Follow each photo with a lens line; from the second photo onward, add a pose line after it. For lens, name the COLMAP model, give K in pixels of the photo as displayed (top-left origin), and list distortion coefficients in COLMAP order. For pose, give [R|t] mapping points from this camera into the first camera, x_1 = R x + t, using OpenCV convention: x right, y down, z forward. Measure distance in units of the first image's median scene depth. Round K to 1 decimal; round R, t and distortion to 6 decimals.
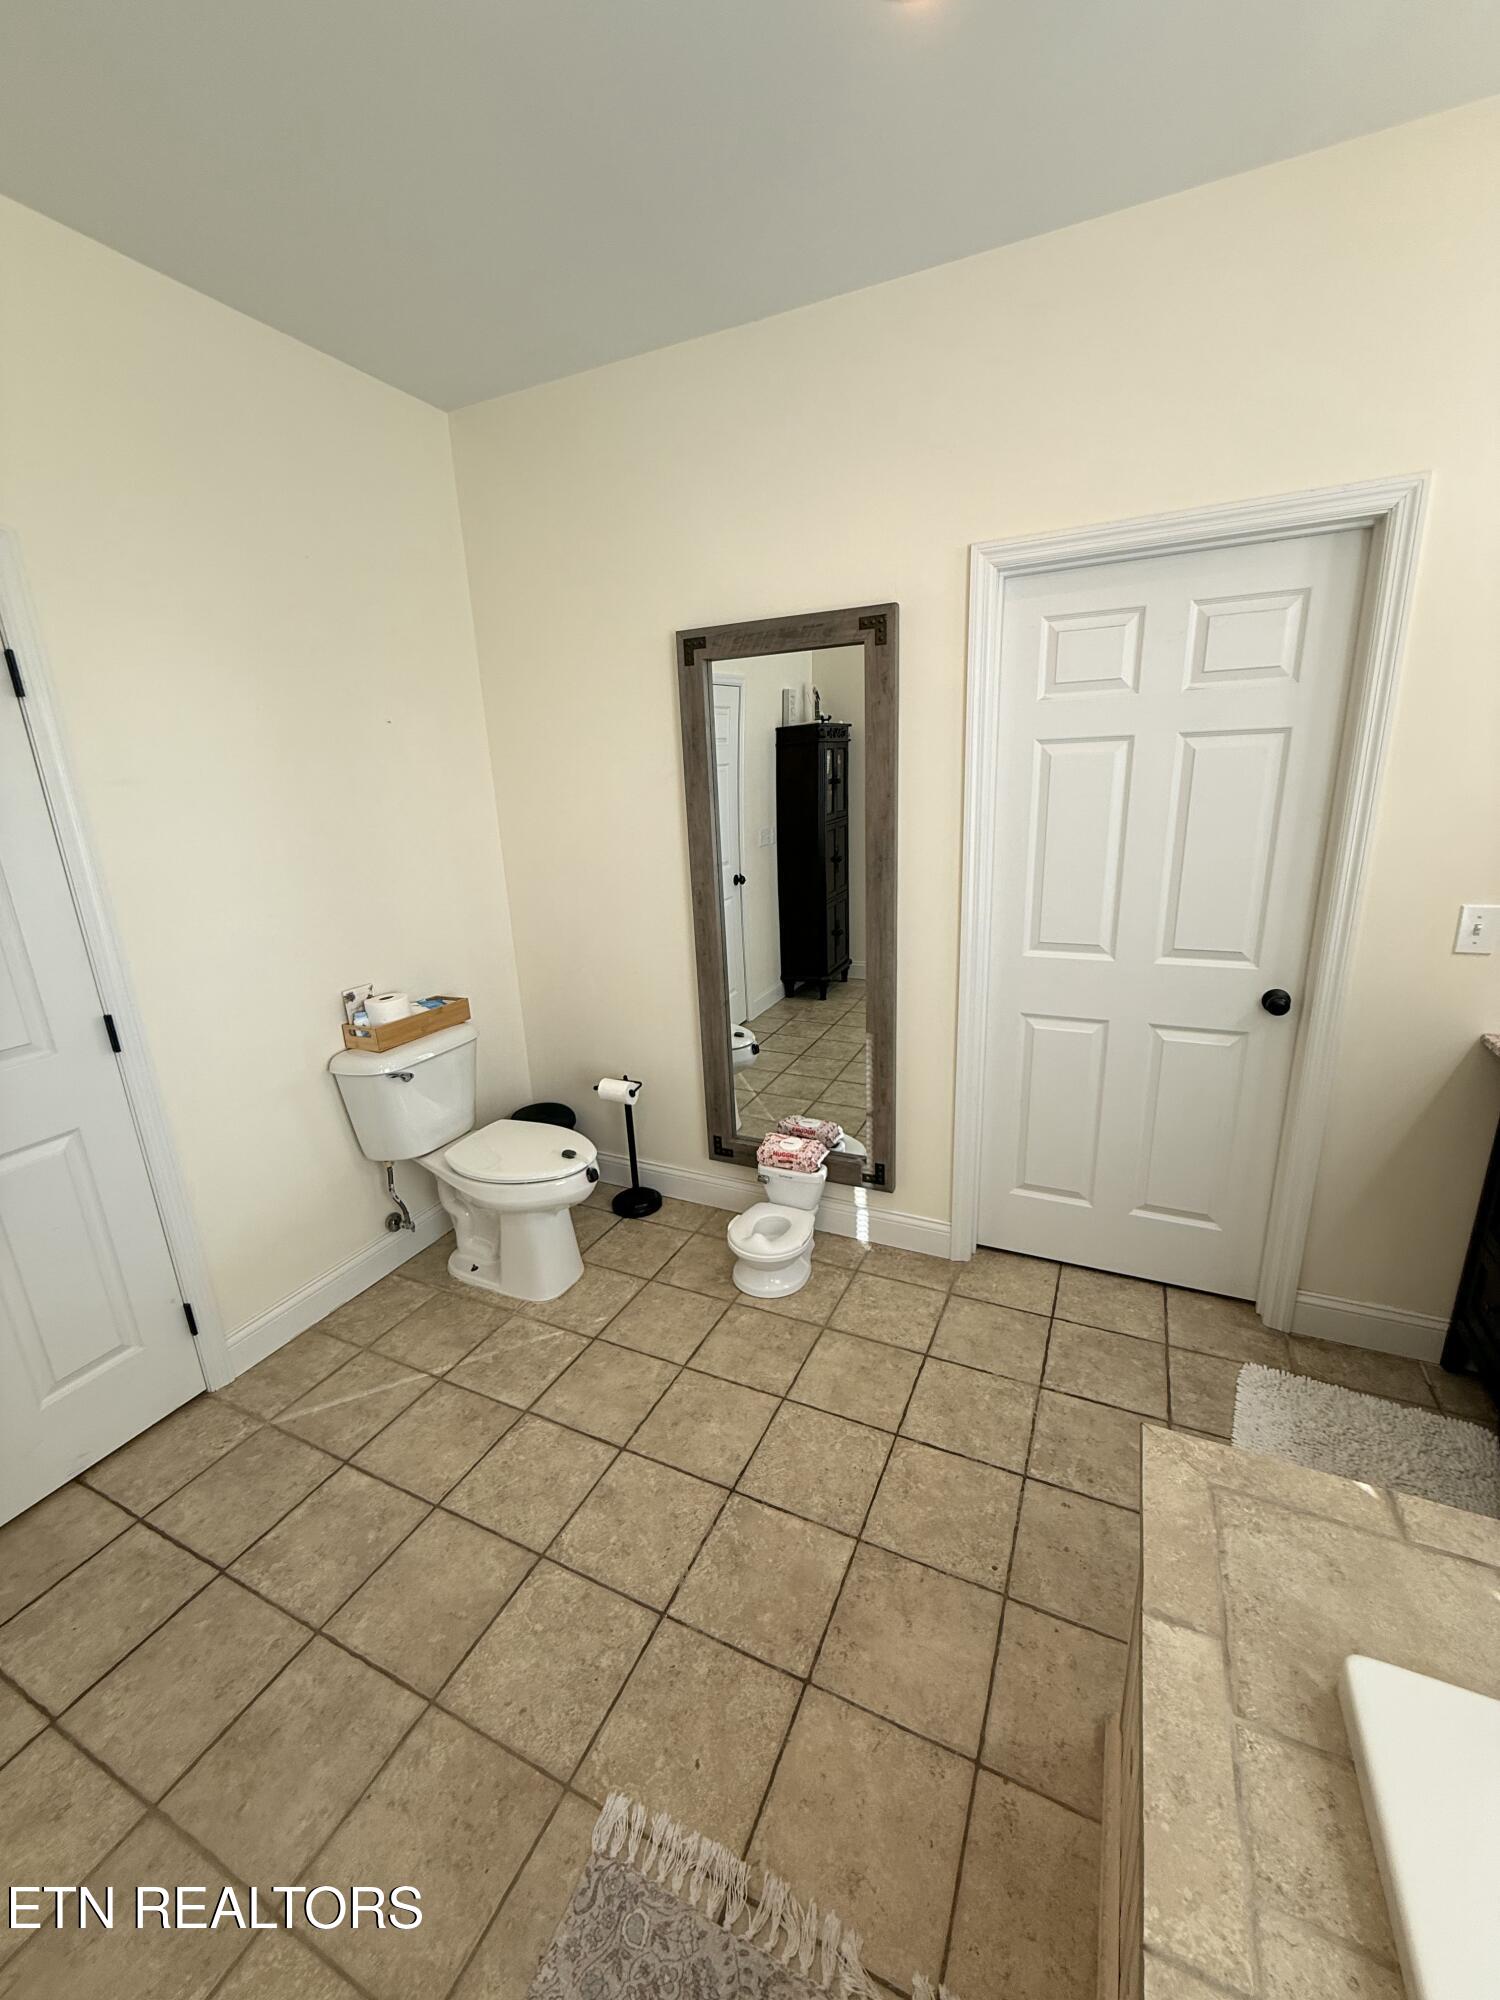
lens RADIAL K [[796.8, 0, 749.7], [0, 796.8, 998.7], [0, 0, 1]] dist [0.002660, 0.000609]
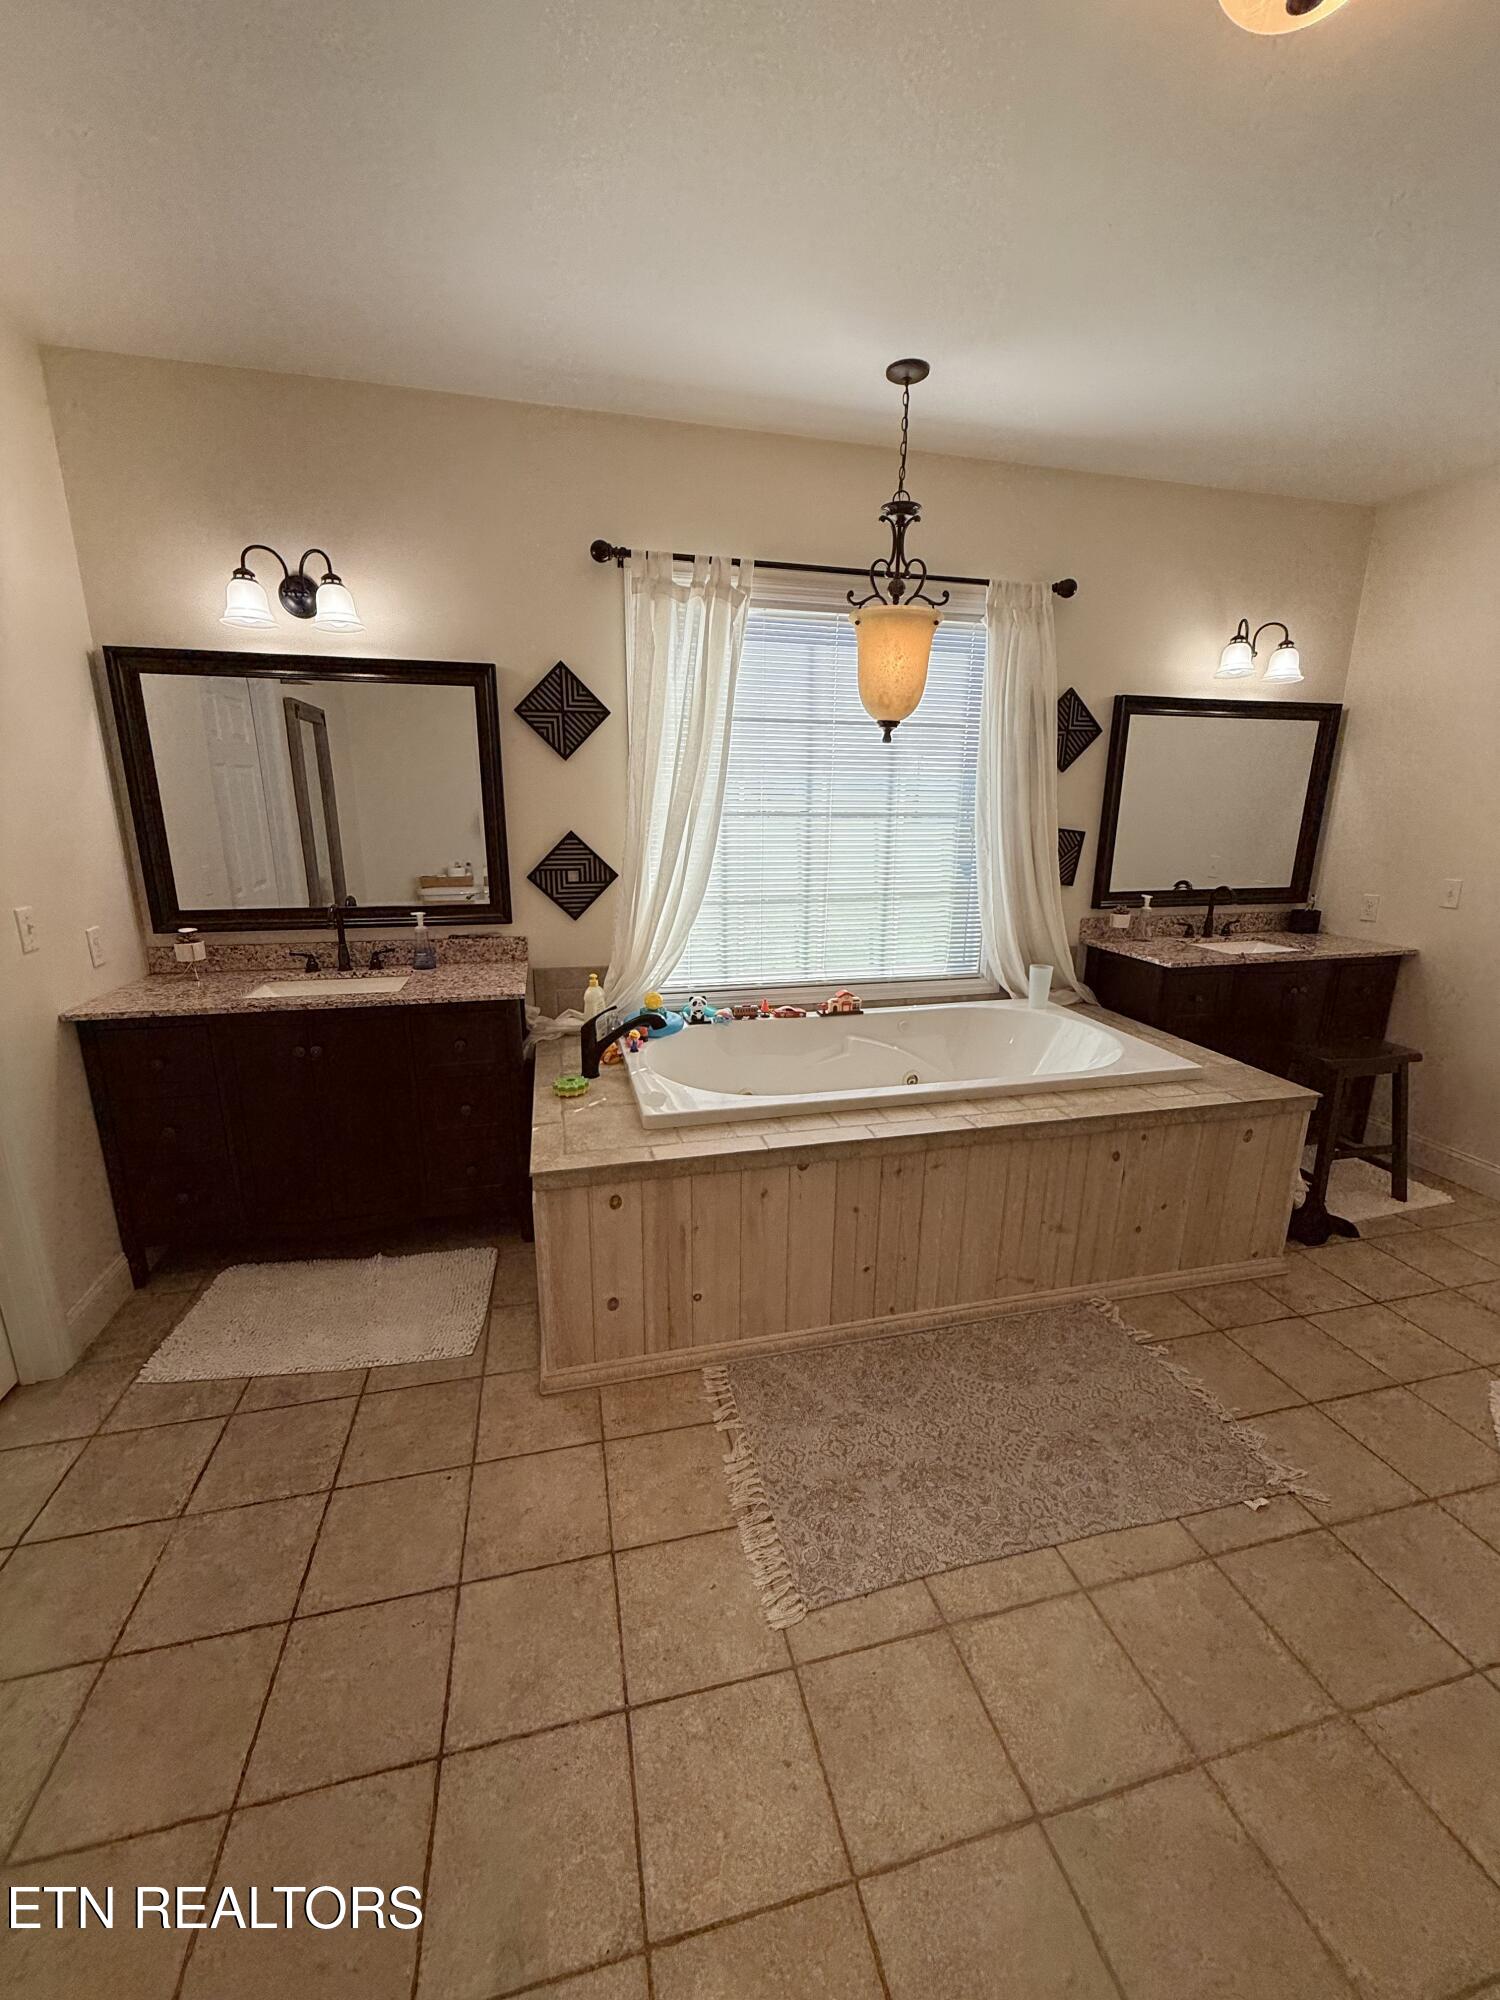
lens RADIAL K [[795.7, 0, 752.7], [0, 795.7, 997.9], [0, 0, 1]] dist [-0.000465, 0.000012]
pose [[-0.634376, -0.161001, 0.756072, -0.615660], [0.226172, 0.896614, 0.380697, -0.194010], [-0.739197, 0.412508, -0.532376, 0.878034]]
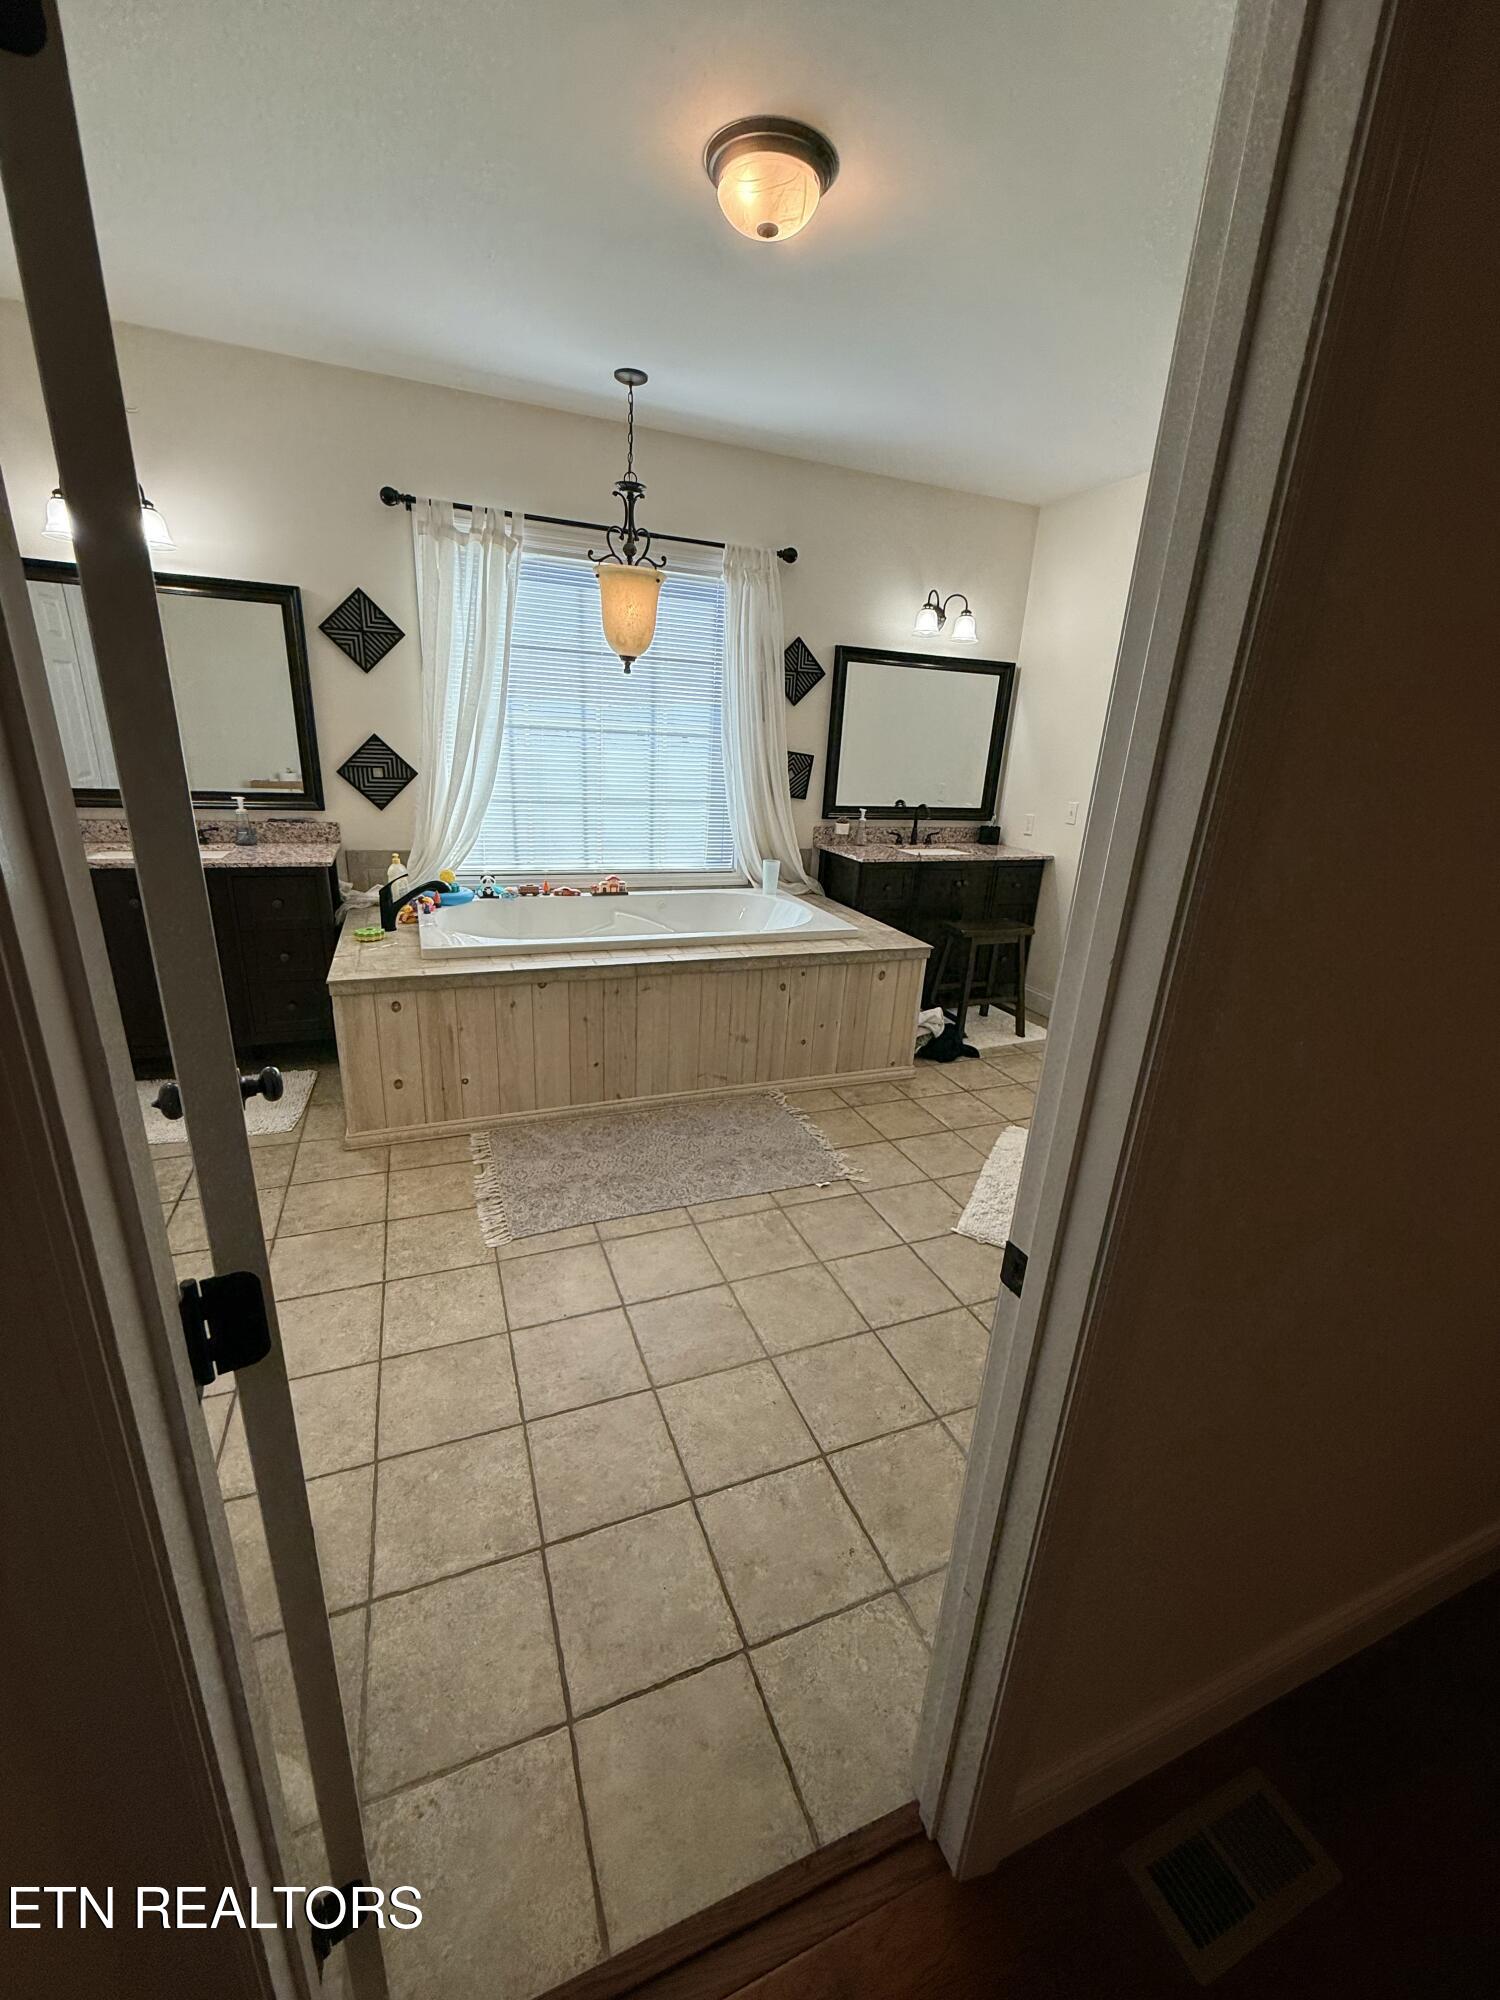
lens RADIAL K [[795.7, 0, 752.7], [0, 795.7, 997.9], [0, 0, 1]] dist [-0.000465, 0.000012]
pose [[-0.737108, -0.220055, 0.638942, -1.160143], [0.158907, 0.862542, 0.480384, -0.196654], [-0.656826, 0.455628, -0.600819, 1.002212]]
